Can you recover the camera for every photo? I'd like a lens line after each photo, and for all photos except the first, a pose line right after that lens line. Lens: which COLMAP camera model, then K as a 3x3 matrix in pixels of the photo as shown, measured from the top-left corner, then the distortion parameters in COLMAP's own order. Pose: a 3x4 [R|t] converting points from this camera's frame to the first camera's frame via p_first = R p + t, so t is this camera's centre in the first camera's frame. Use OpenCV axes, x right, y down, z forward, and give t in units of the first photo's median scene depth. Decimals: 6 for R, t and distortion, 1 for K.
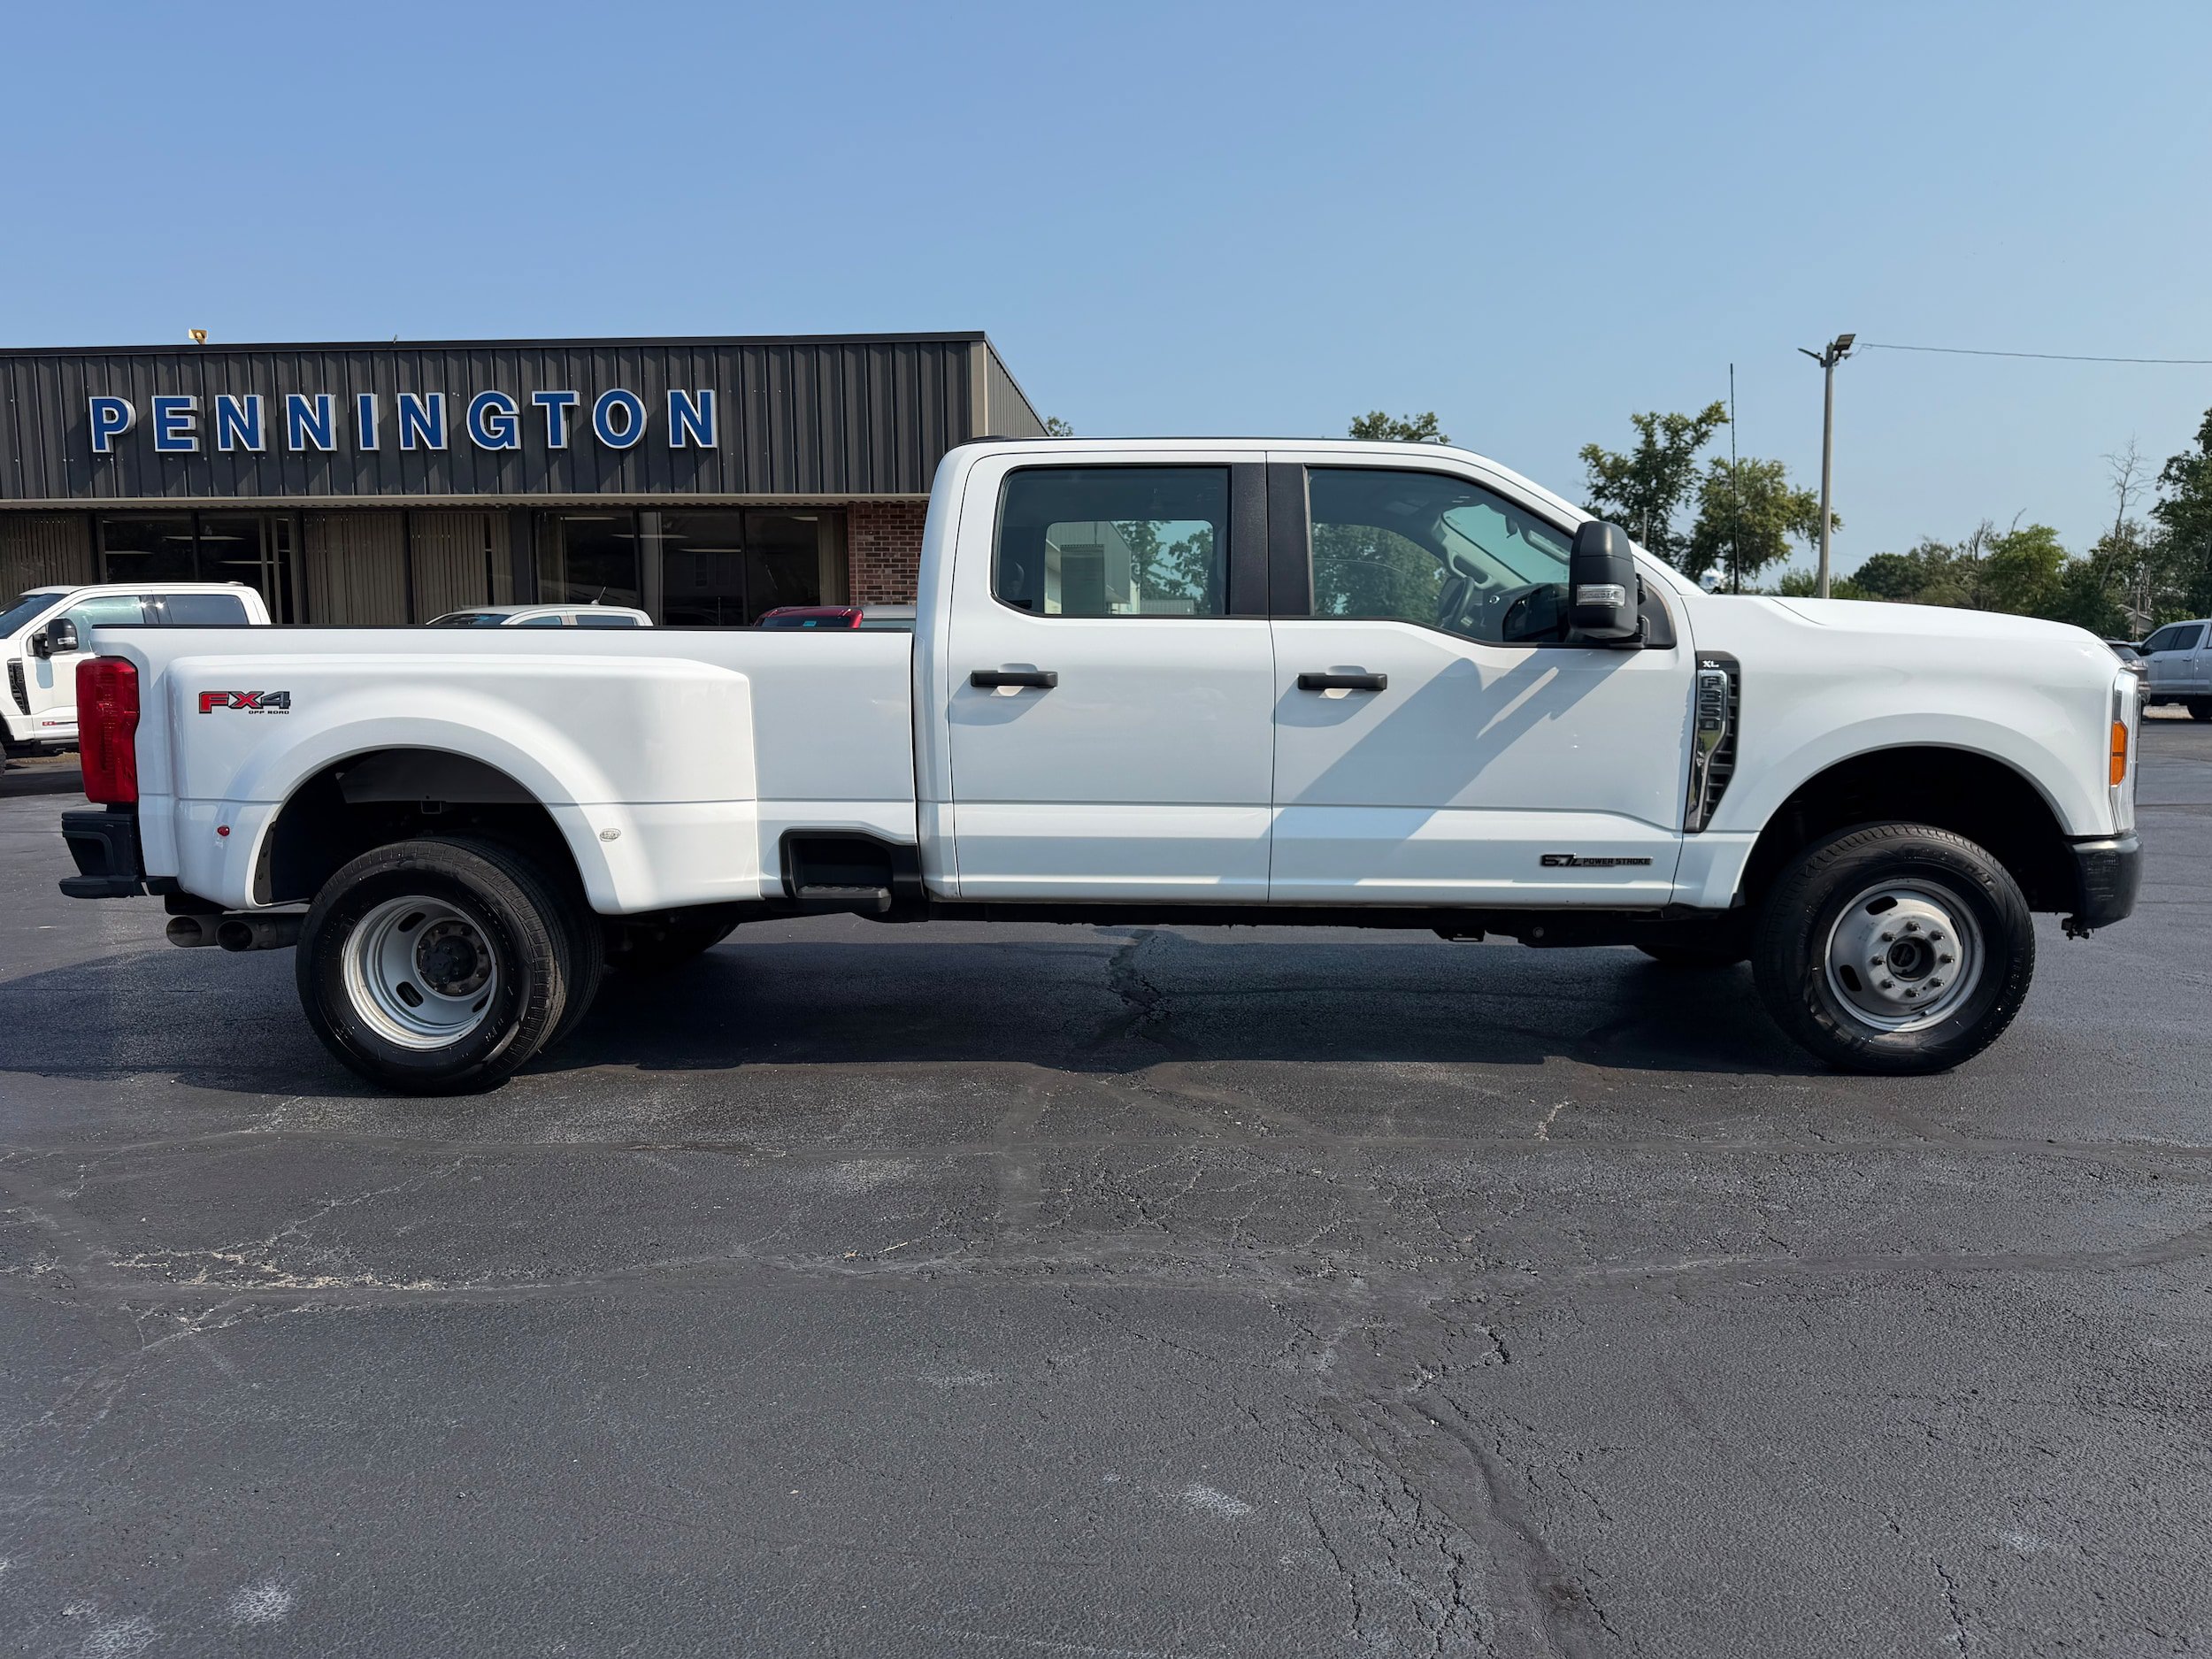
lens RADIAL K [[1566.1, 0, 1098.1], [0, 1566.1, 867.3], [0, 0, 1]] dist [0.028782, -0.040628]
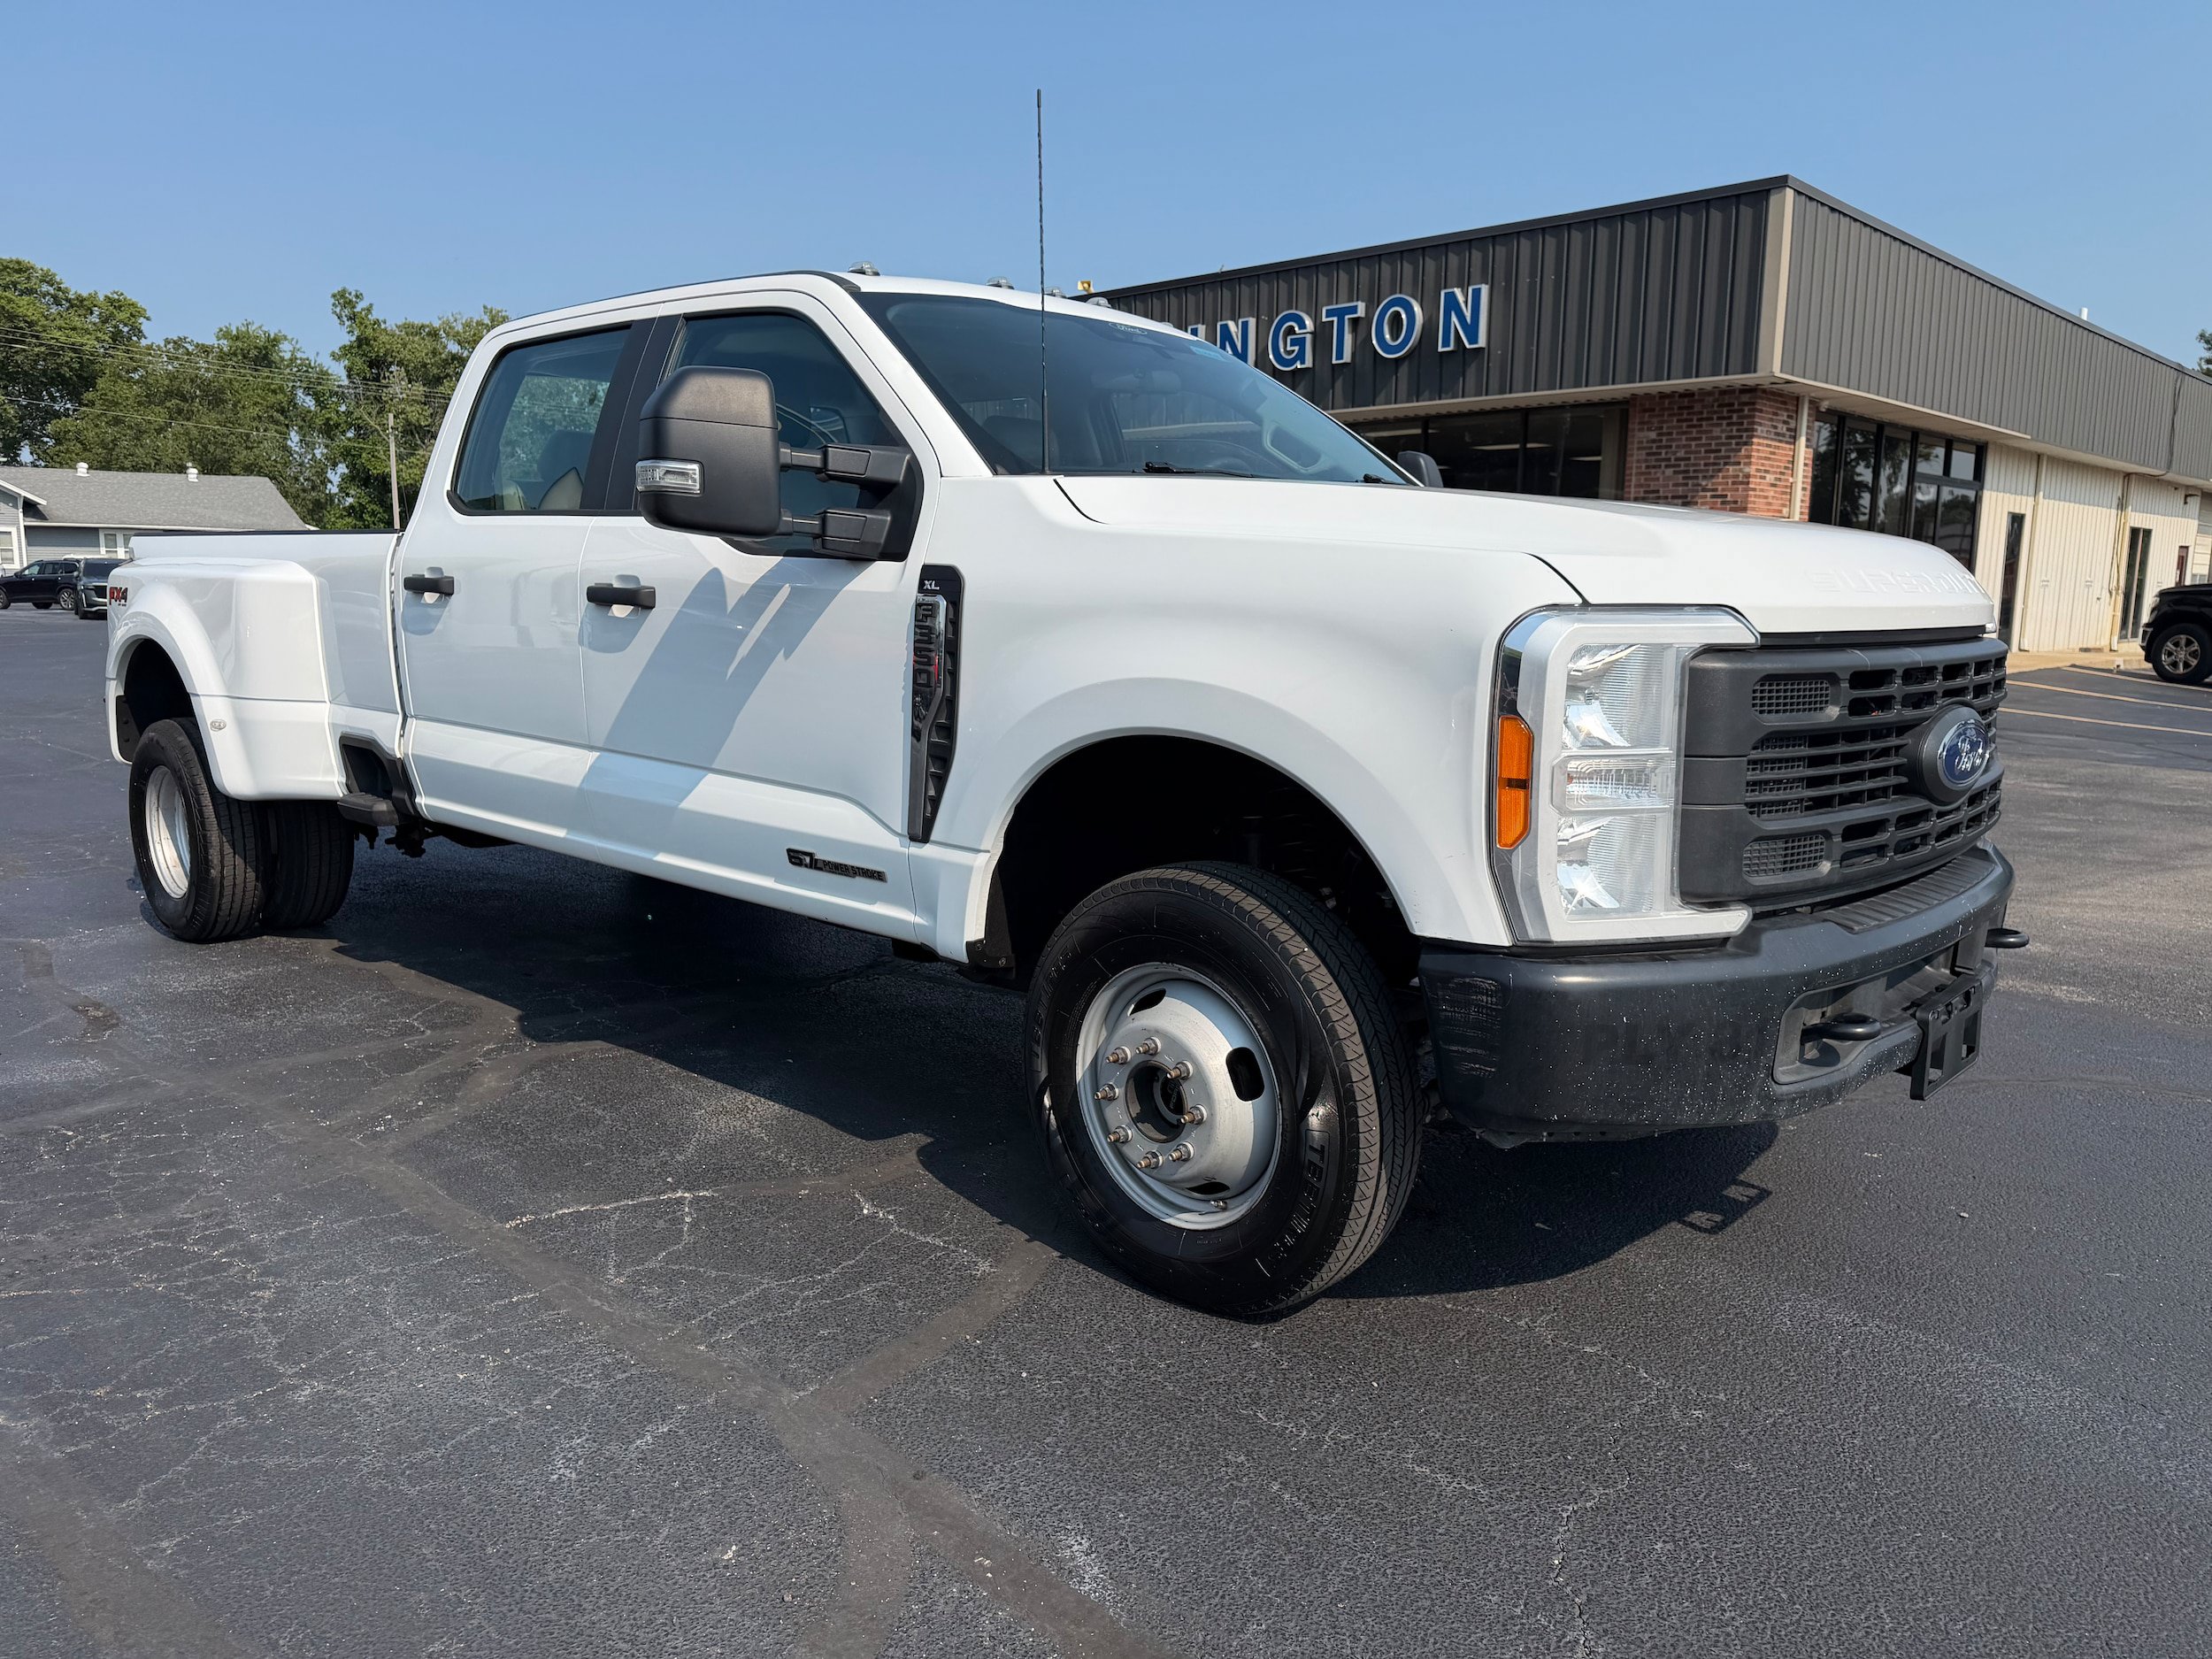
lens RADIAL K [[1583.1, 0, 1112.9], [0, 1583.1, 830.2], [0, 0, 1]] dist [0.019822, -0.023405]
pose [[0.762214, 0.111444, -0.637660, 0.744760], [-0.094827, 0.993665, 0.060313, -0.063830], [0.640342, 0.014495, 0.767953, 0.476619]]
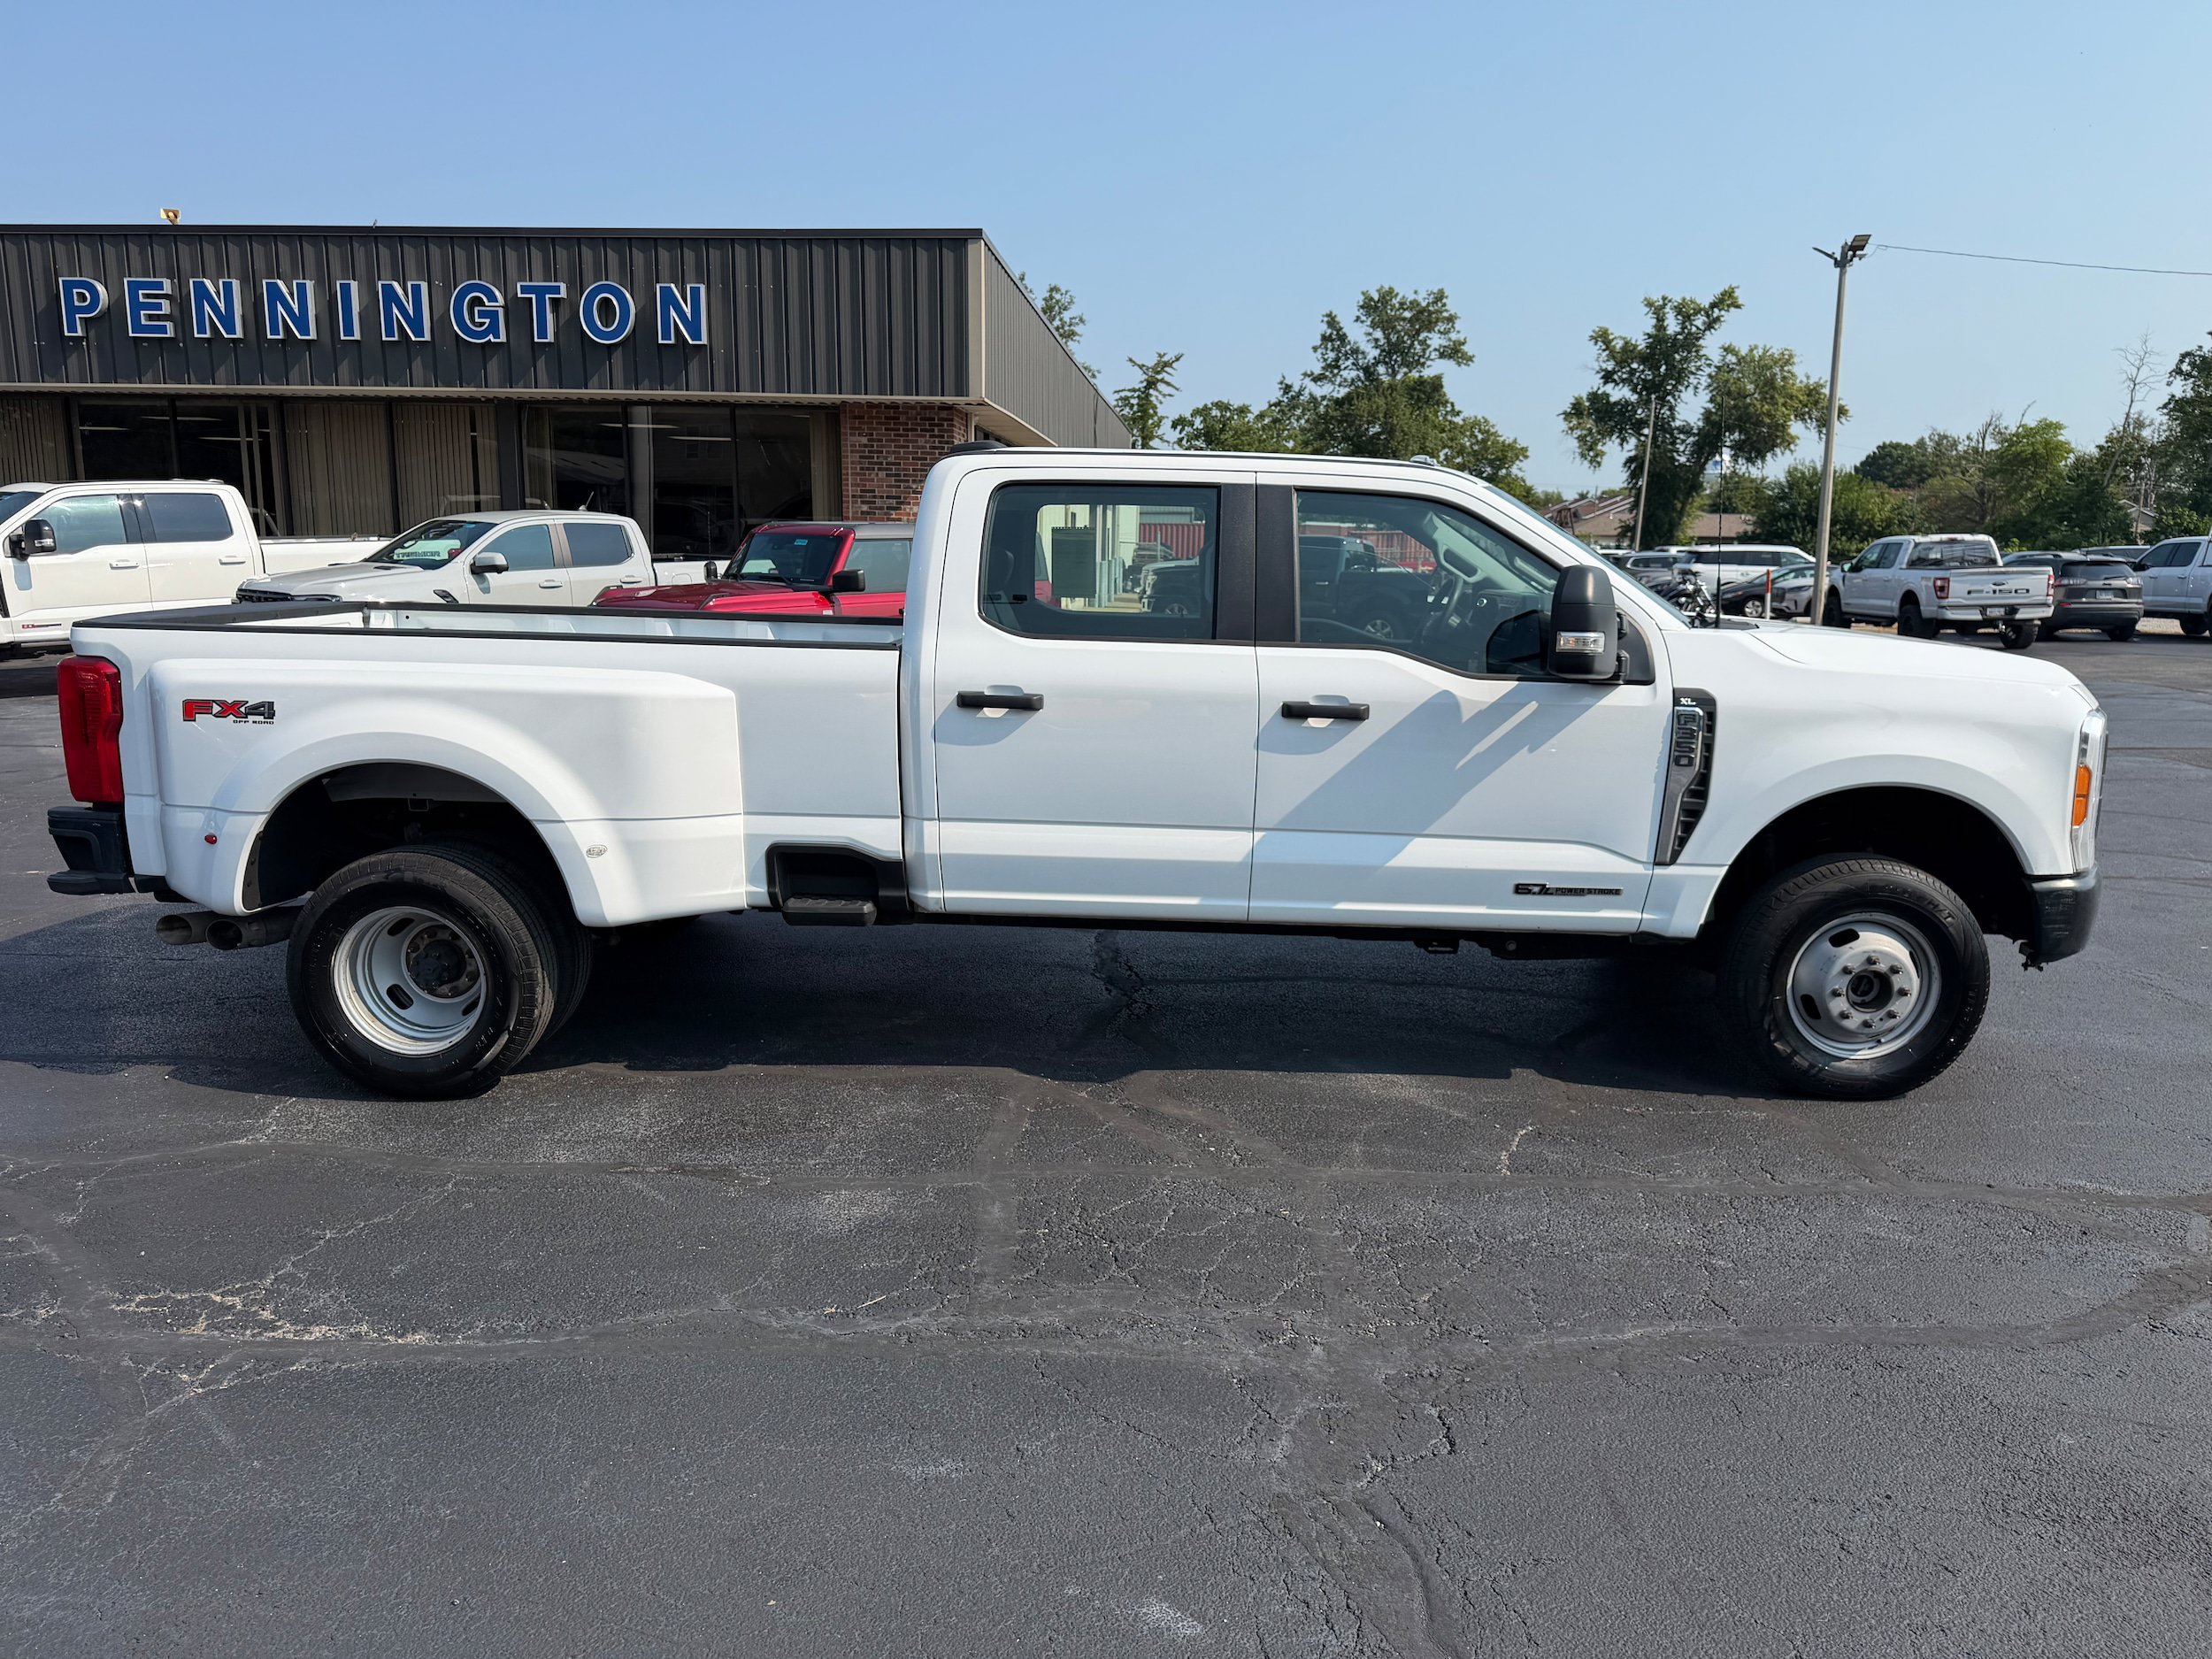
lens RADIAL K [[1567.0, 0, 1116.4], [0, 1567.0, 858.9], [0, 0, 1]] dist [0.020845, -0.029094]
pose [[0.999752, 0.015977, 0.015503, 0.006339], [-0.017077, 0.997136, 0.073672, -0.082474], [-0.014281, -0.073918, 0.997162, -0.009583]]
